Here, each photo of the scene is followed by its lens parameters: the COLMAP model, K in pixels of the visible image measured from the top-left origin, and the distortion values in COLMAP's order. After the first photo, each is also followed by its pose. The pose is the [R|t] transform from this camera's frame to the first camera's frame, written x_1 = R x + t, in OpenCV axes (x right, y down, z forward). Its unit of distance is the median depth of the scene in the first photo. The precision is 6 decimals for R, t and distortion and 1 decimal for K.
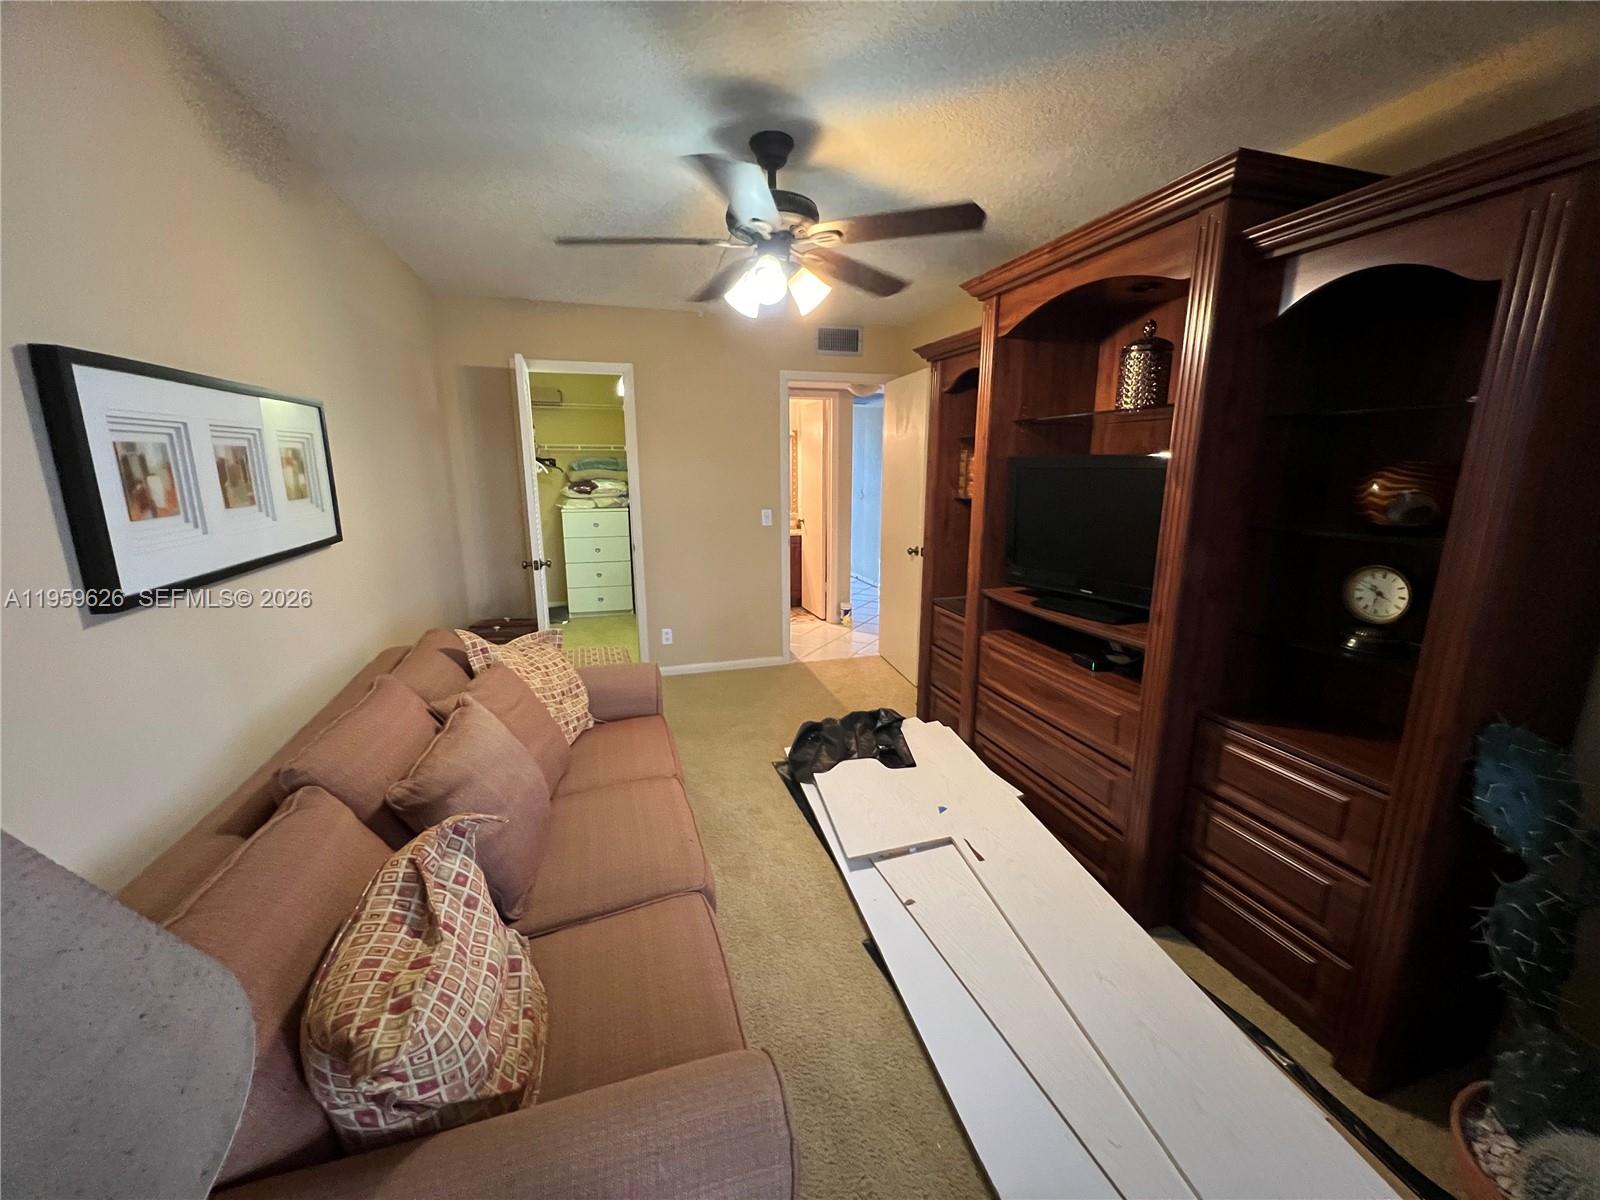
lens RADIAL K [[639.9, 0, 800.0], [0, 639.9, 600.0], [0, 0, 1]] dist [-0.003177, 0.000363]
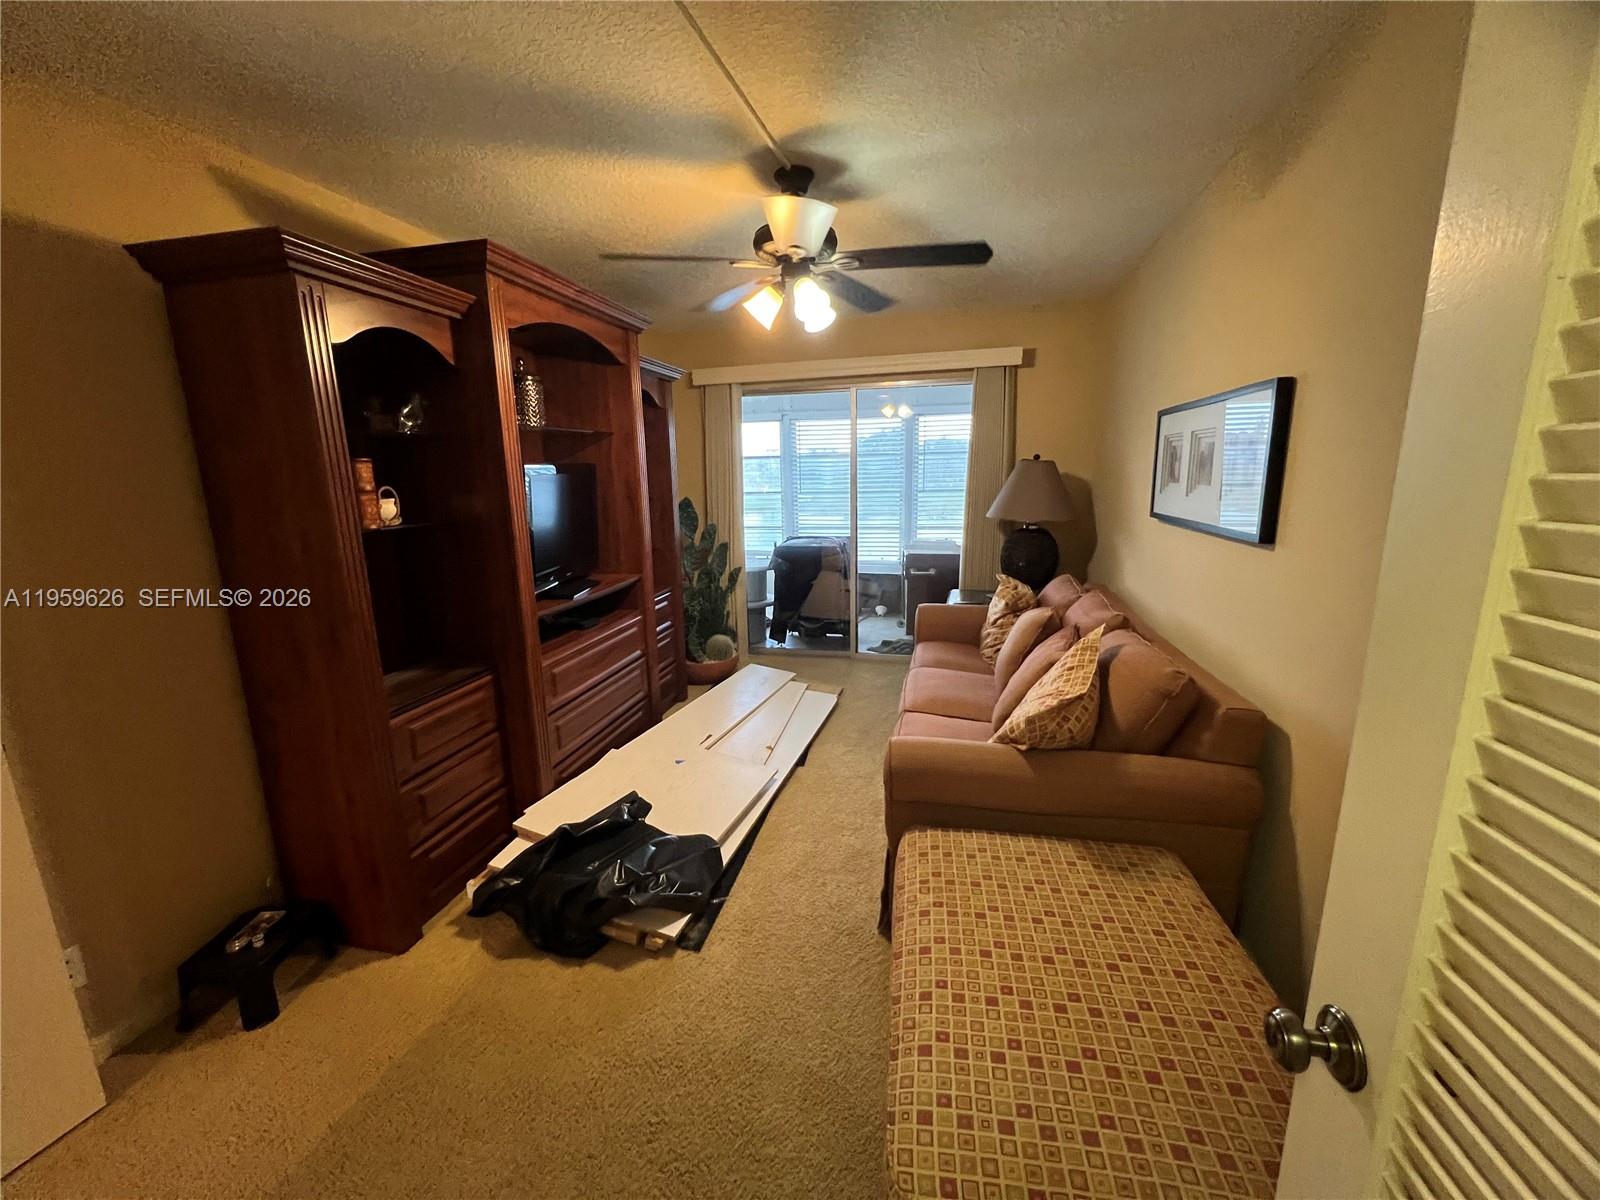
lens RADIAL K [[639.9, 0, 800.0], [0, 639.9, 600.0], [0, 0, 1]] dist [-0.003177, 0.000363]
pose [[-0.868668, -0.081876, 0.488581, -0.586840], [0.123063, 0.919668, 0.372915, -0.402557], [-0.479865, 0.384066, -0.788811, 1.924892]]
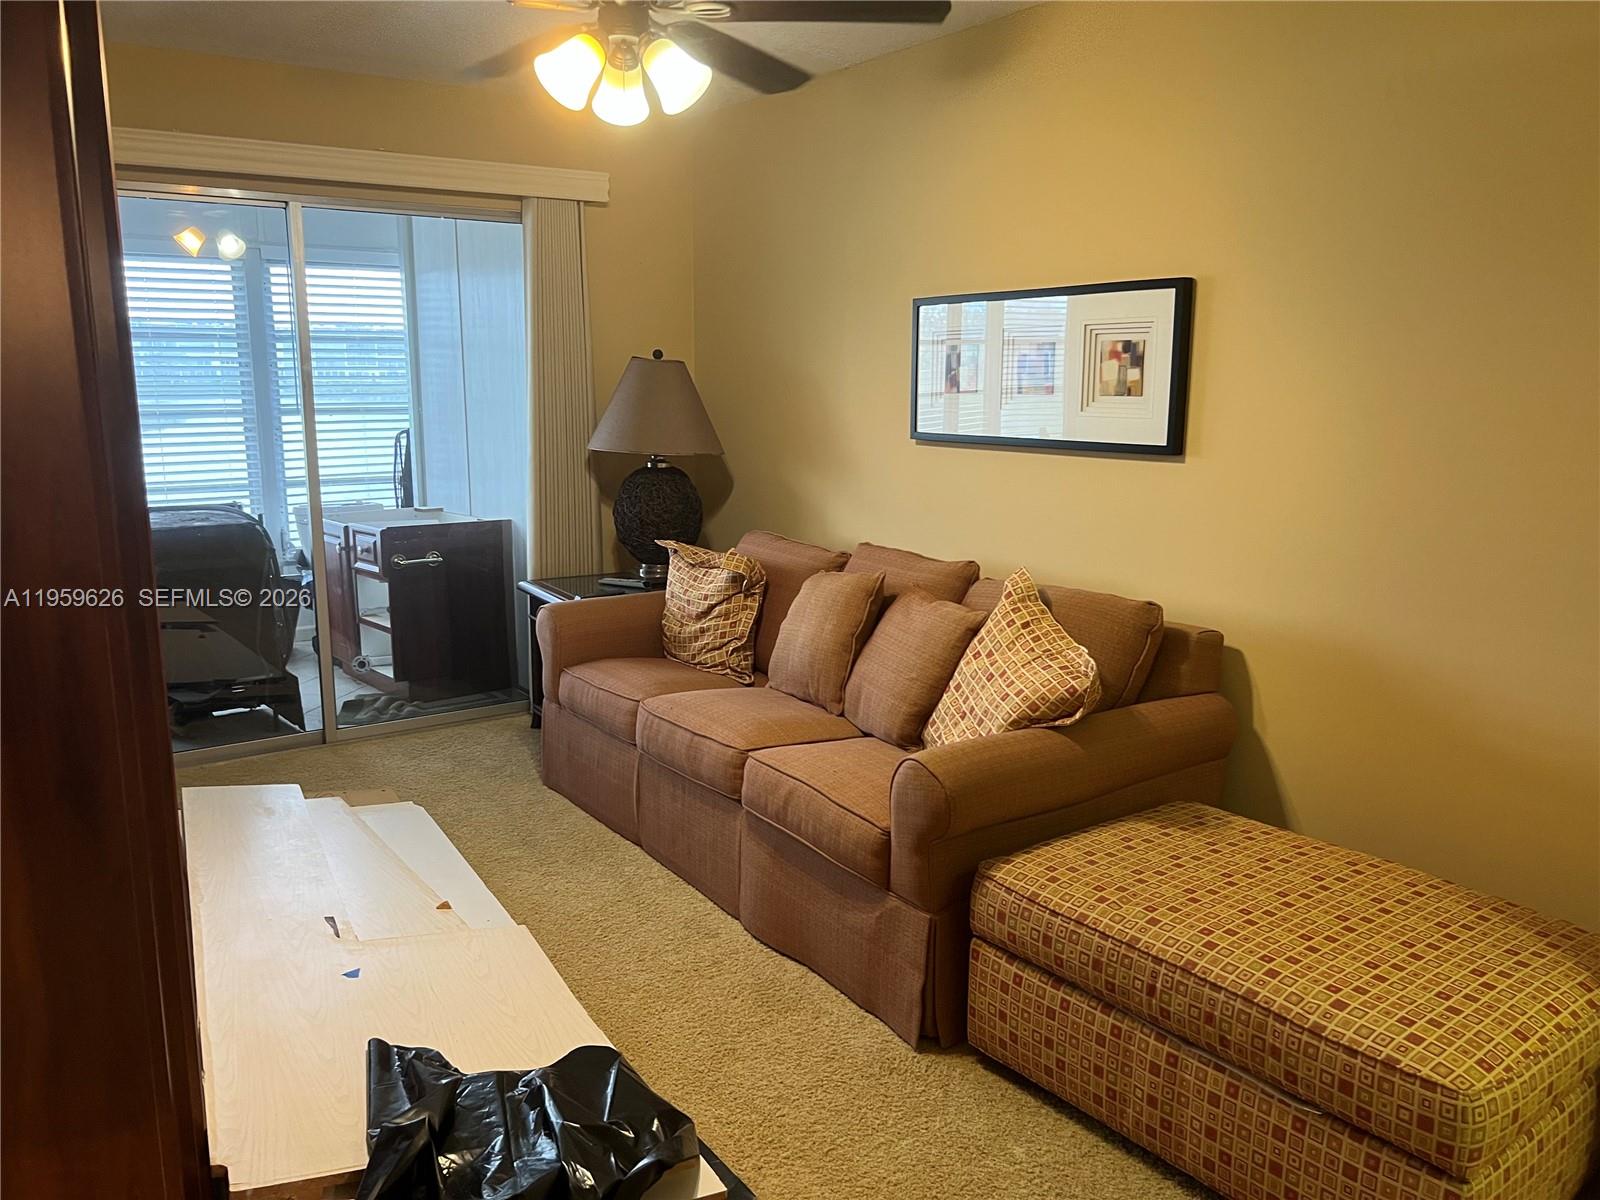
lens RADIAL K [[1197.6, 0, 800.0], [0, 1197.6, 600.0], [0, 0, 1]] dist [-0.000942, -0.005093]
pose [[-0.952500, 0.052128, -0.300045, 0.167898], [-0.068034, 0.923918, 0.376492, -0.435003], [0.296843, 0.379022, -0.876486, 2.143317]]
